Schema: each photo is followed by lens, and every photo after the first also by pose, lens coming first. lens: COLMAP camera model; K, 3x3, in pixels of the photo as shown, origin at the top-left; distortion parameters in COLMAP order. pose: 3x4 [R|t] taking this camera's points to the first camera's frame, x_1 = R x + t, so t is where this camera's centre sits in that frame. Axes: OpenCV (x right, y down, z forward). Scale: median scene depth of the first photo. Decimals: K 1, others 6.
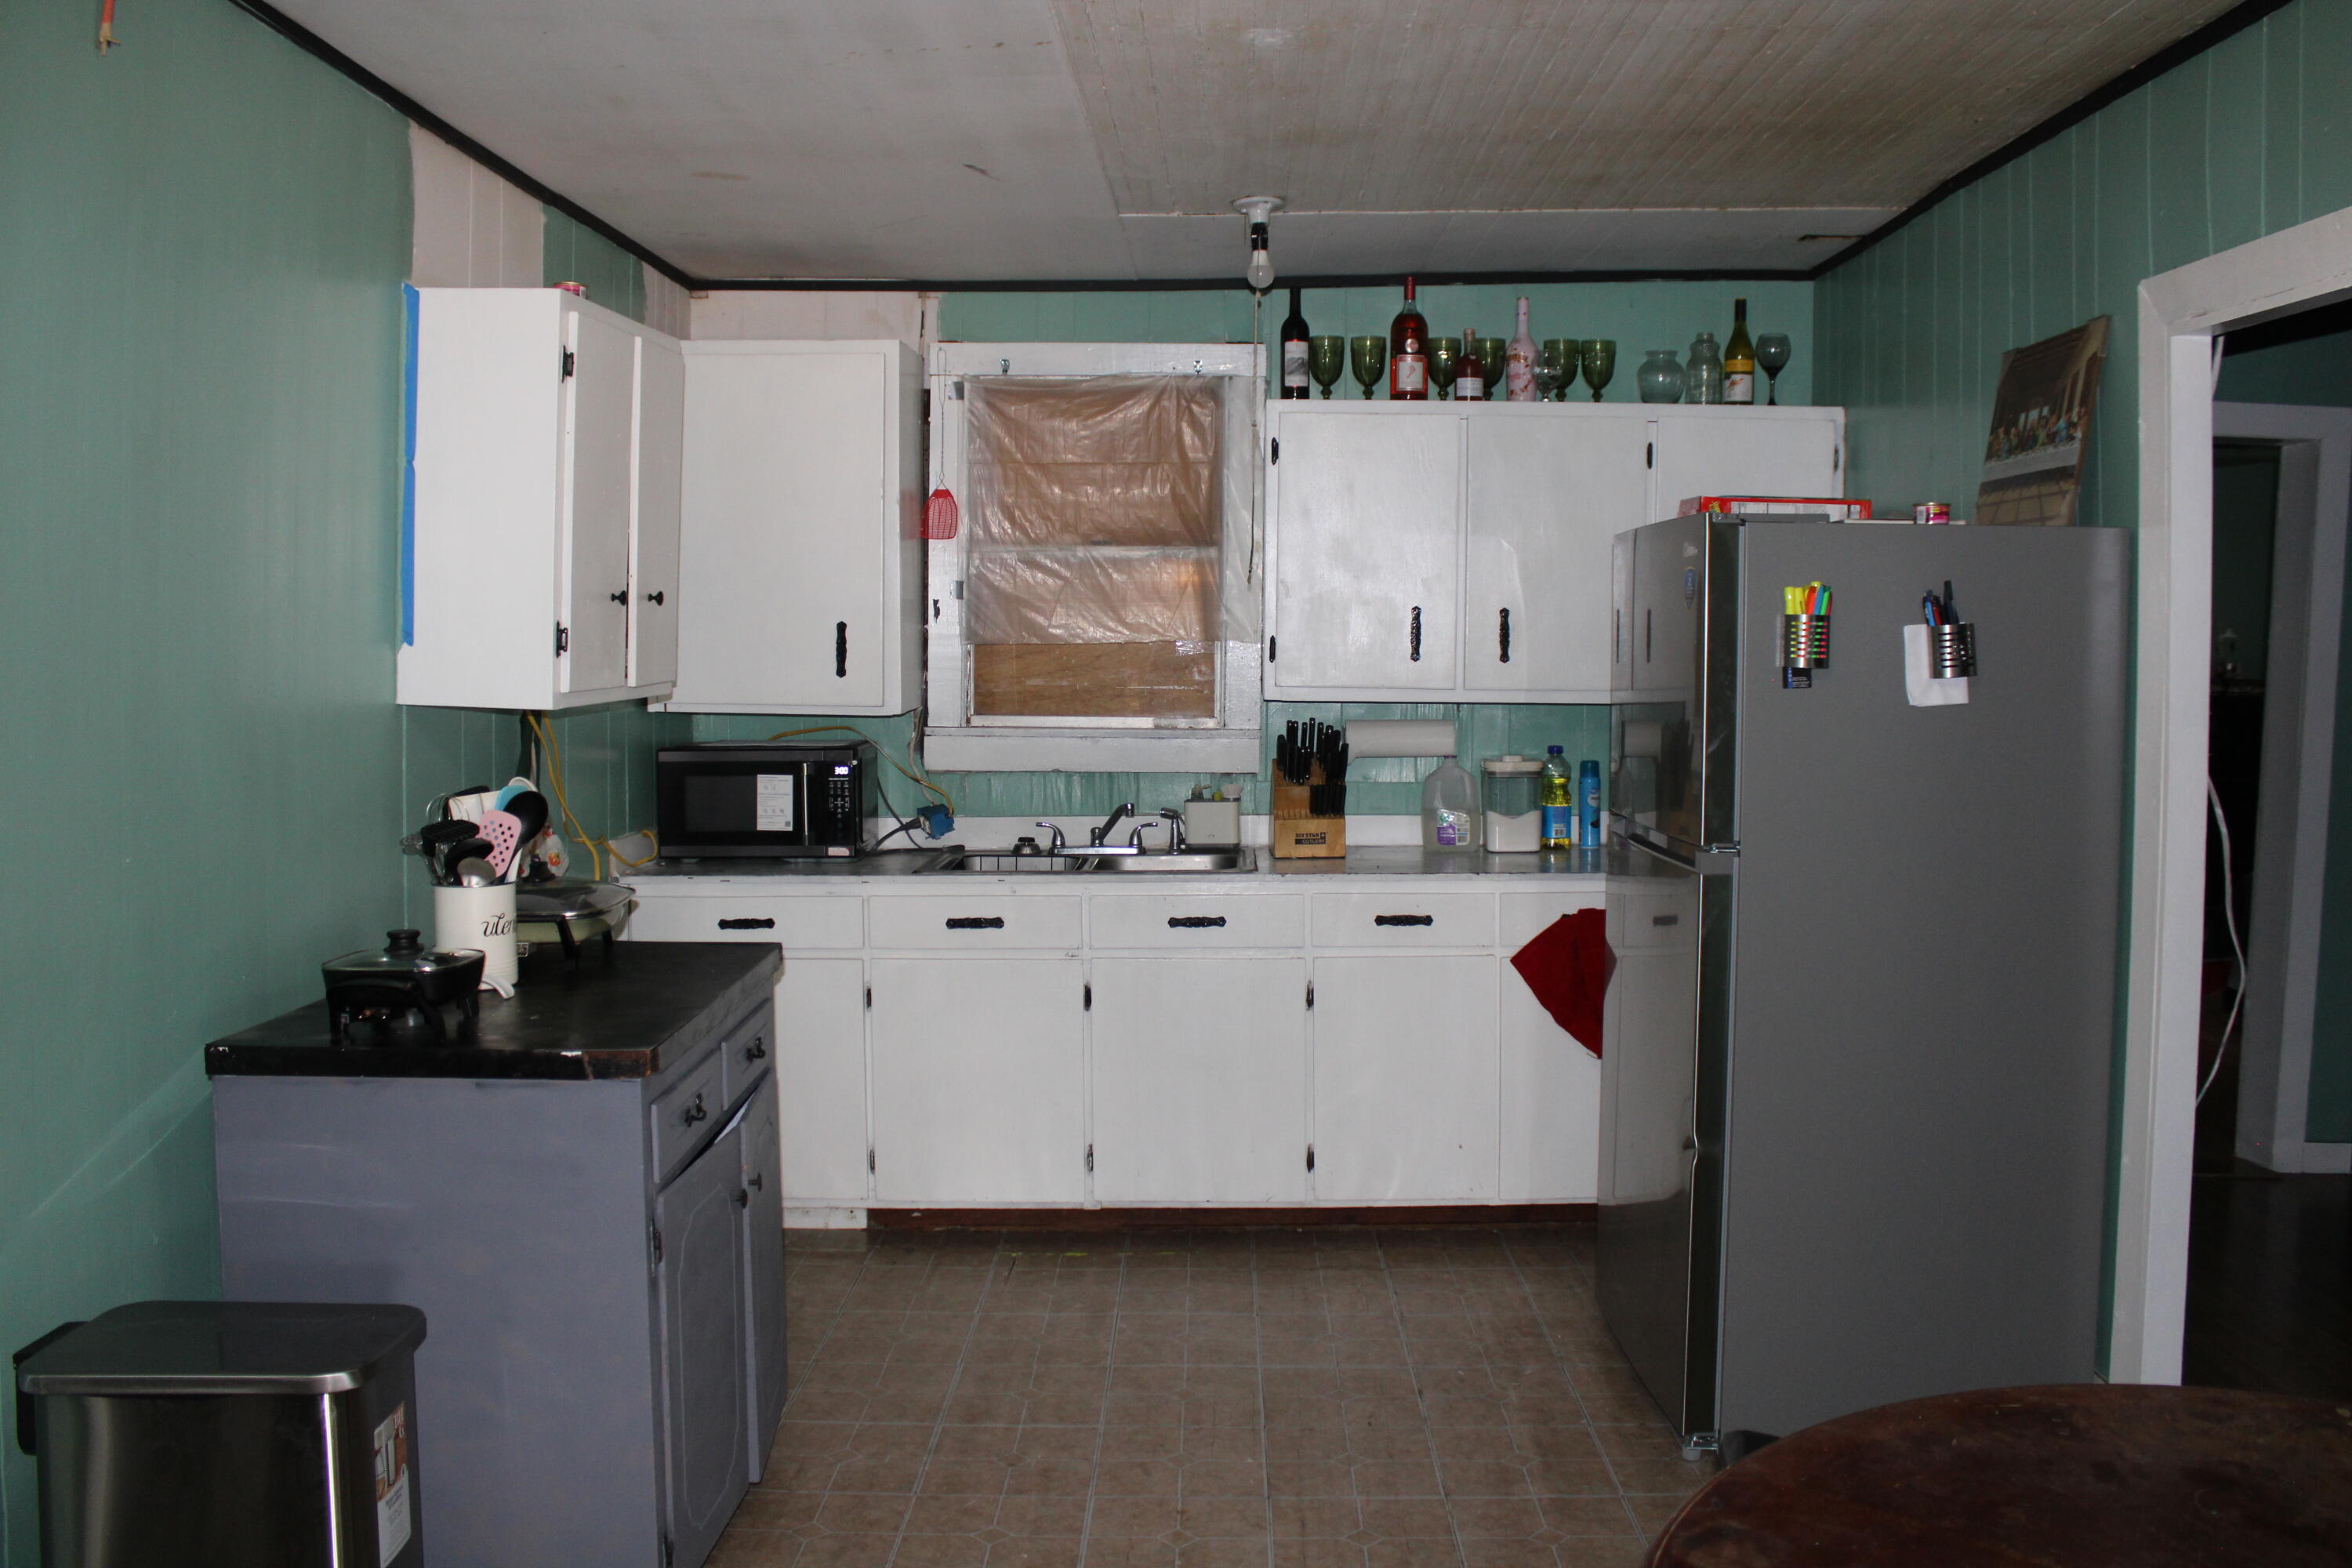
lens RADIAL K [[1998.8, 0, 1174.9], [0, 1998.8, 771.7], [0, 0, 1]] dist [-0.061028, 0.004828]
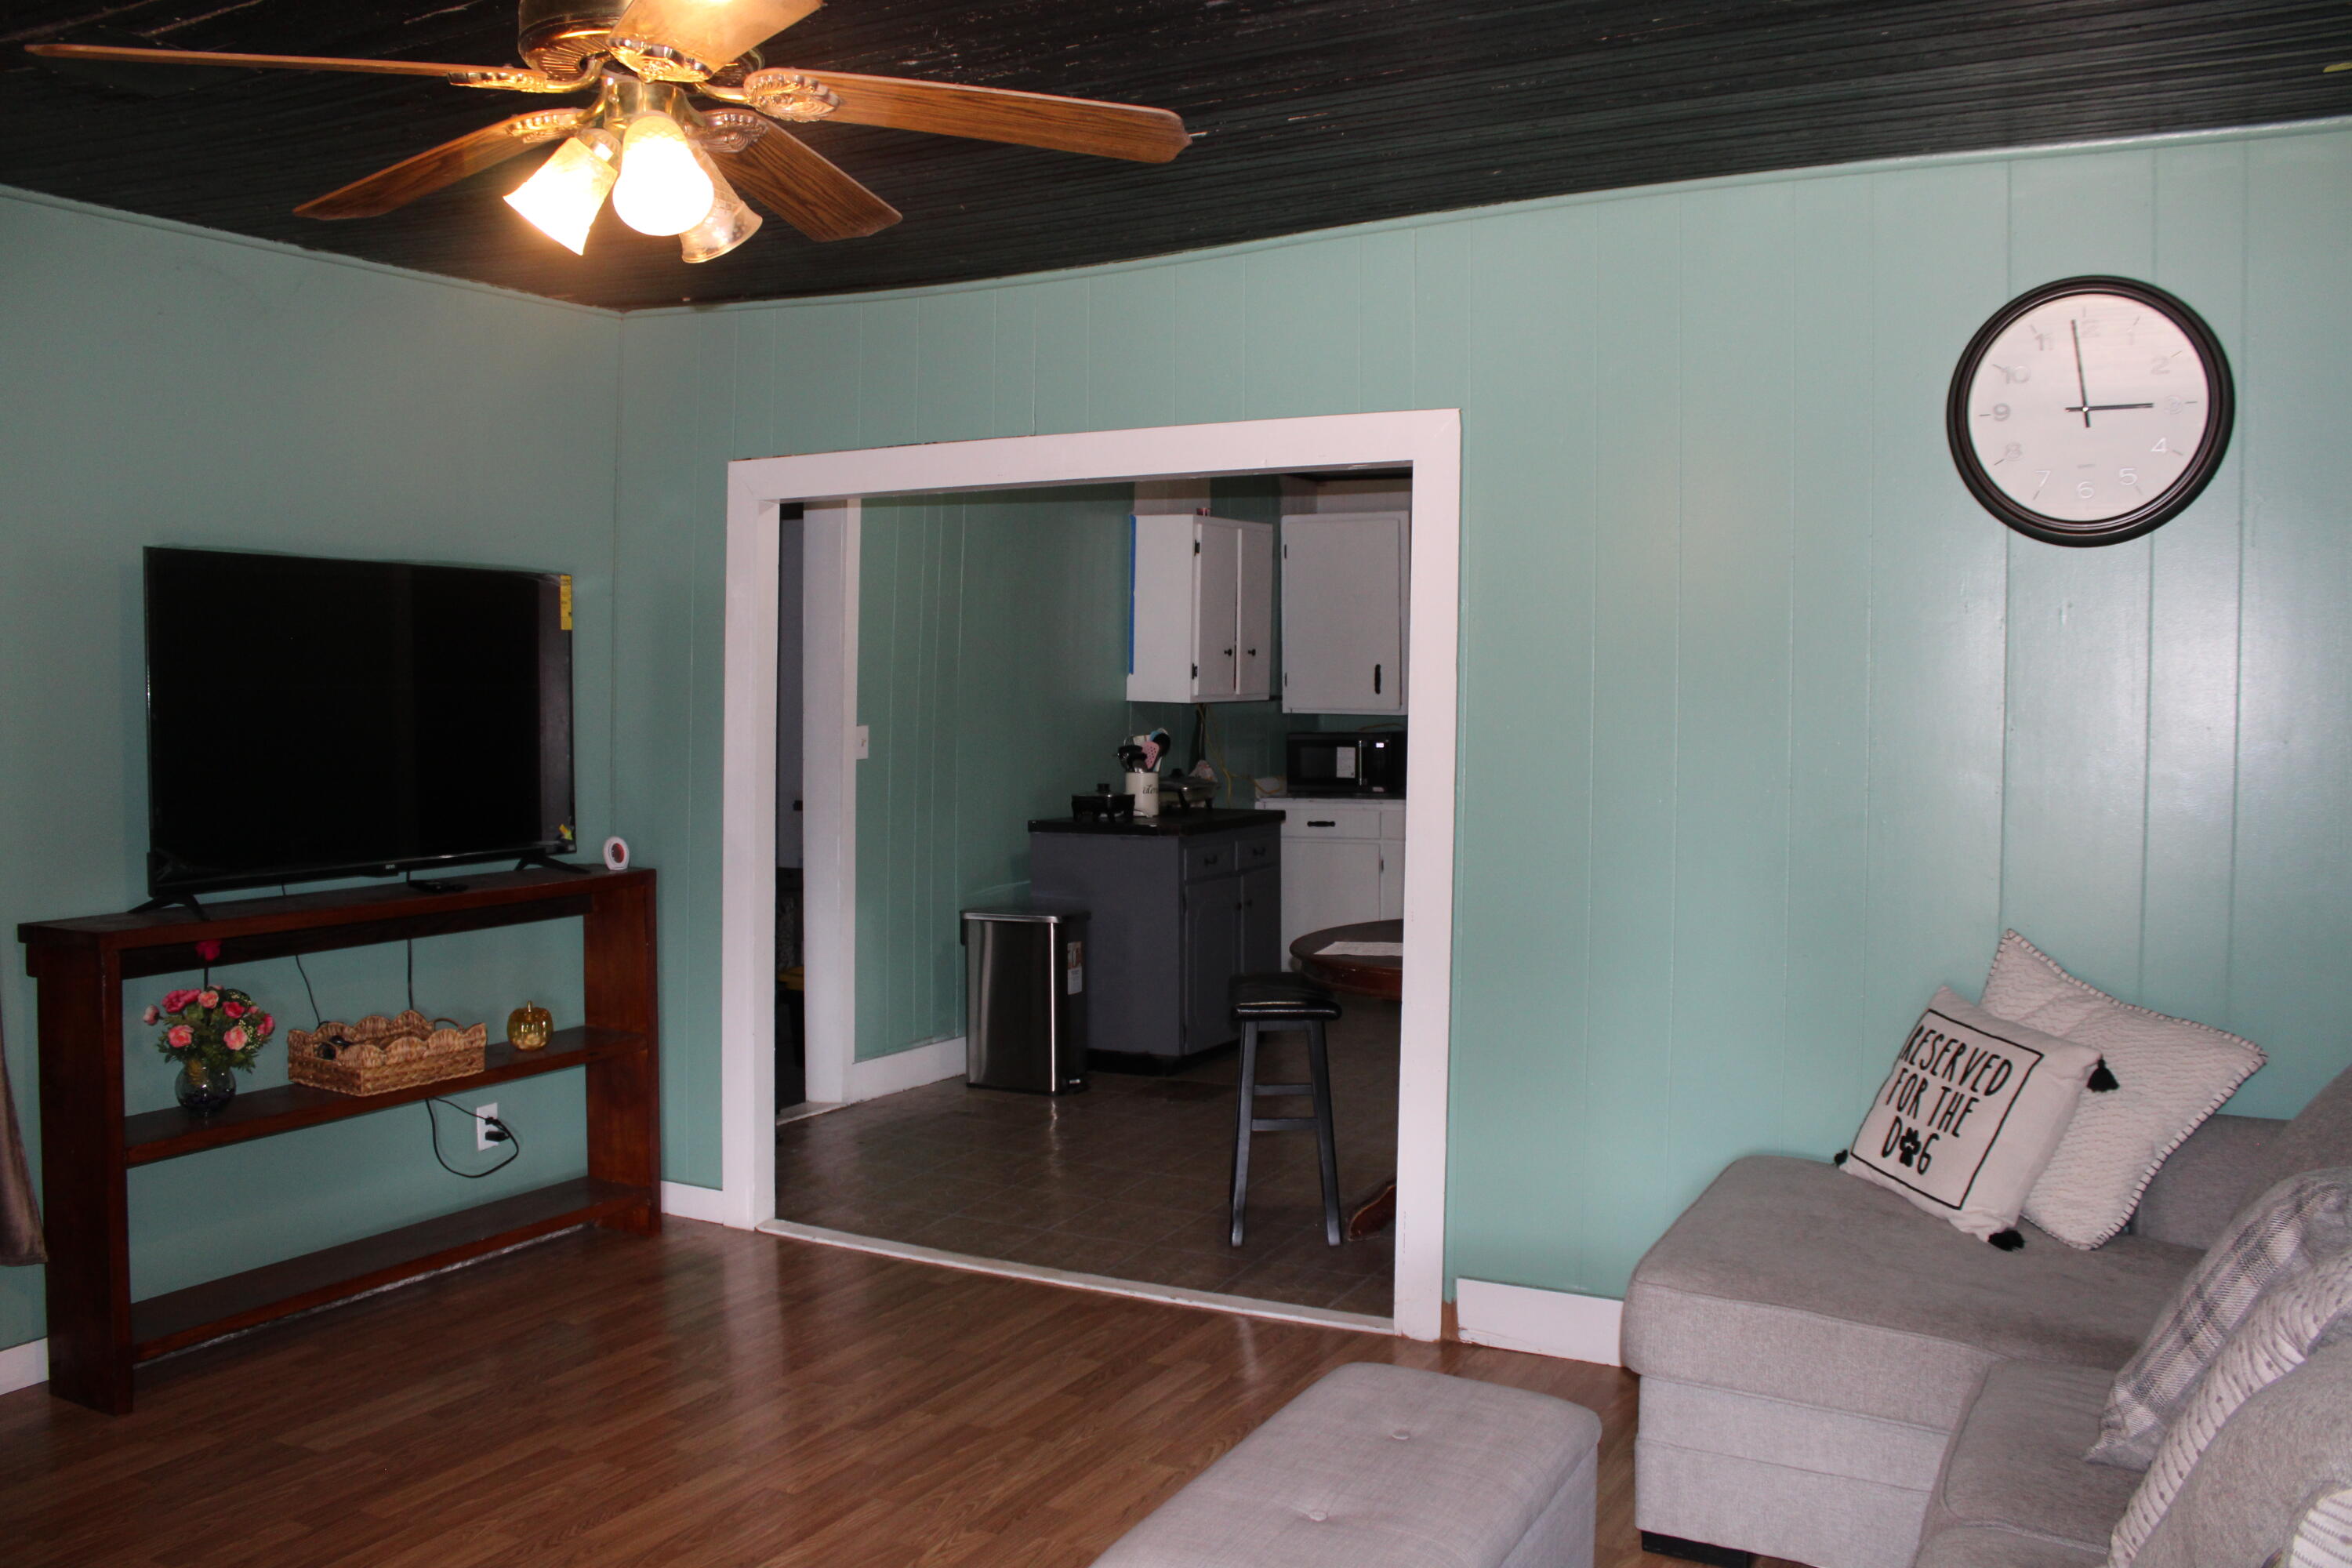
lens RADIAL K [[1998.8, 0, 1175.8], [0, 1998.8, 786.1], [0, 0, 1]] dist [-0.061028, 0.004828]
pose [[0.893638, 0.011971, -0.448629, 0.729924], [-0.022042, 0.999609, -0.017232, 0.108892], [0.448247, 0.025288, 0.893552, -1.080497]]
